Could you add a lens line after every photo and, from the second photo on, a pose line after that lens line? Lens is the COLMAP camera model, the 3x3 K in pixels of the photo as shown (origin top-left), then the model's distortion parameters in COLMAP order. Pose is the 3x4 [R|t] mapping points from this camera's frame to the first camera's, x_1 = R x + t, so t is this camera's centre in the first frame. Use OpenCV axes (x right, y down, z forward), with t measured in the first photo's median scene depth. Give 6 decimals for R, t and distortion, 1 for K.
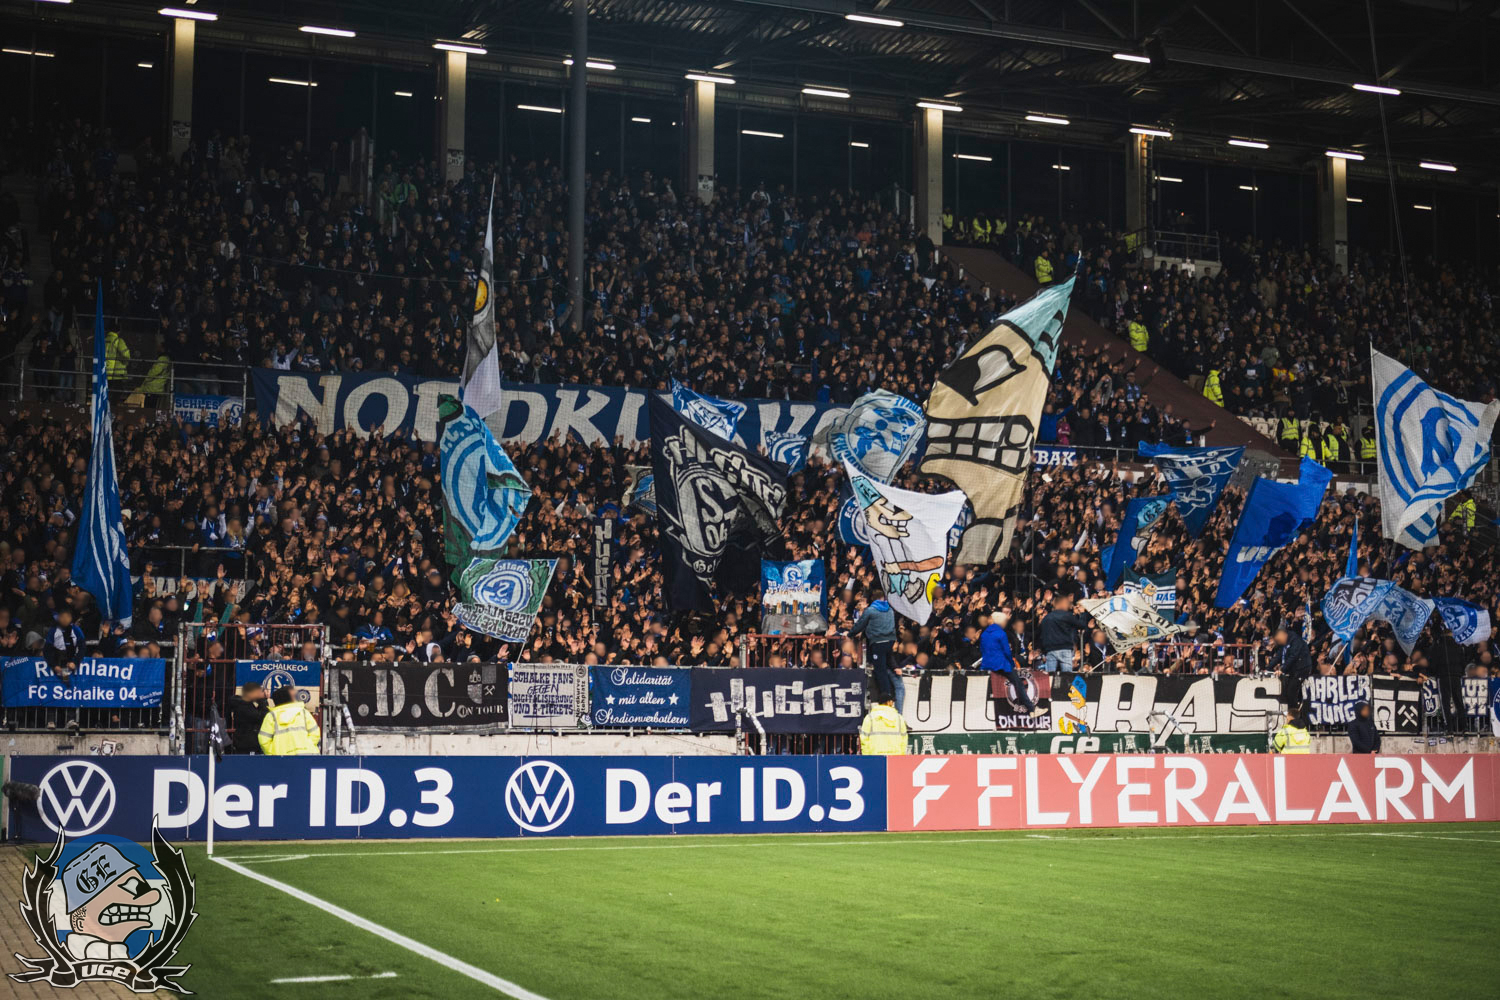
lens RADIAL K [[2231.4, 0, 747.0], [0, 2231.4, 501.3], [0, 0, 1]] dist [0.000432, 0.000000]
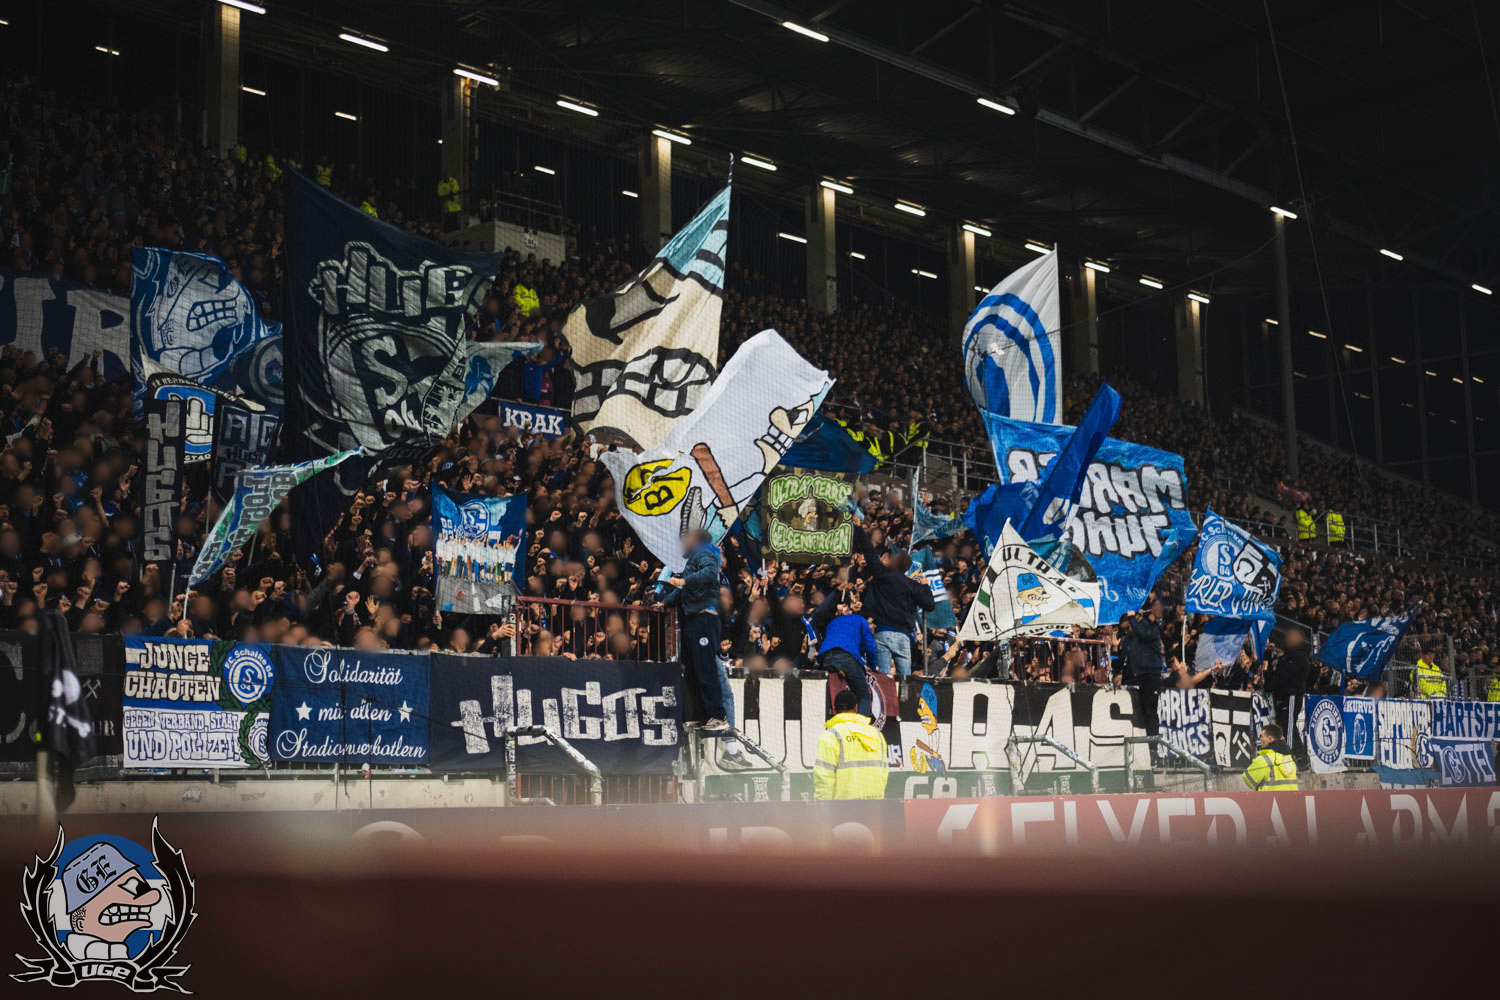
lens RADIAL K [[2231.4, 0, 757.3], [0, 2231.4, 494.8], [0, 0, 1]] dist [0.000432, 0.000000]
pose [[0.893000, 0.040047, 0.448272, -0.184996], [-0.020315, 0.998605, -0.048742, 0.056225], [-0.449599, 0.034420, 0.892567, 0.443095]]
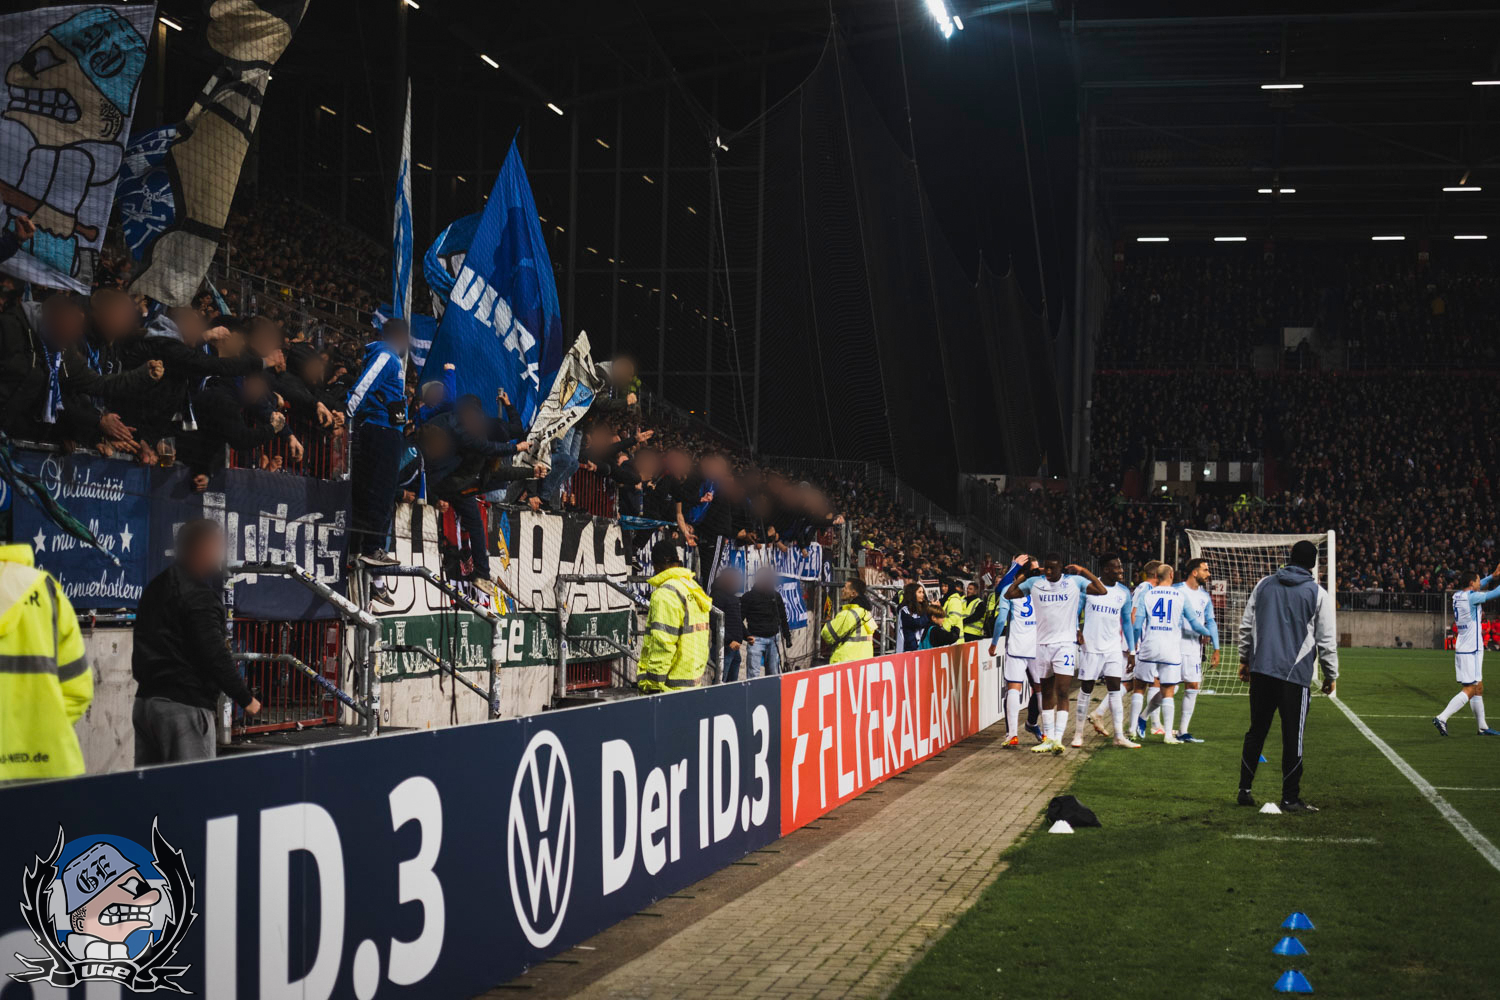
lens RADIAL K [[2231.4, 0, 753.2], [0, 2231.4, 506.1], [0, 0, 1]] dist [0.000432, 0.000000]
pose [[0.564331, 0.037818, 0.824682, -0.277256], [-0.098188, 0.994934, 0.021565, 0.058324], [-0.819689, -0.093143, 0.565185, 0.628290]]
